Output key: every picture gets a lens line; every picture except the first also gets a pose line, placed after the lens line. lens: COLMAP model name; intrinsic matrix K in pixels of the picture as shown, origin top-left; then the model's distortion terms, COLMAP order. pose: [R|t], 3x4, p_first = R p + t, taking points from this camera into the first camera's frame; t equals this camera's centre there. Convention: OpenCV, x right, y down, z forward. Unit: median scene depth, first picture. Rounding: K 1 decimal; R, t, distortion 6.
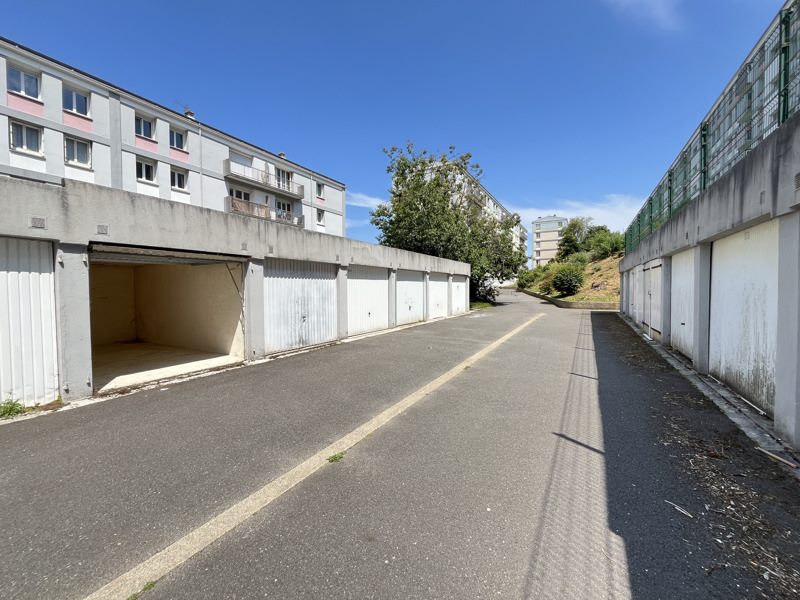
lens RADIAL K [[324.1, 0, 401.0], [0, 324.1, 301.4], [0, 0, 1]] dist [-0.001807, -0.000635]
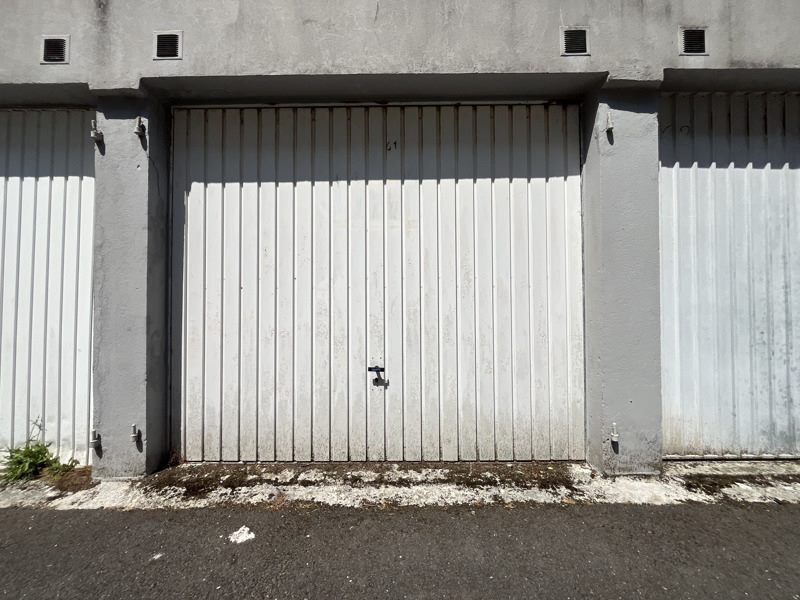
lens RADIAL K [[324.1, 0, 401.7], [0, 324.1, 302.8], [0, 0, 1]] dist [-0.001807, -0.000635]
pose [[0.487156, -0.011463, -0.873240, -0.310672], [-0.031910, 0.999013, -0.030916, 0.057334], [0.872732, 0.042926, 0.486309, 0.724419]]
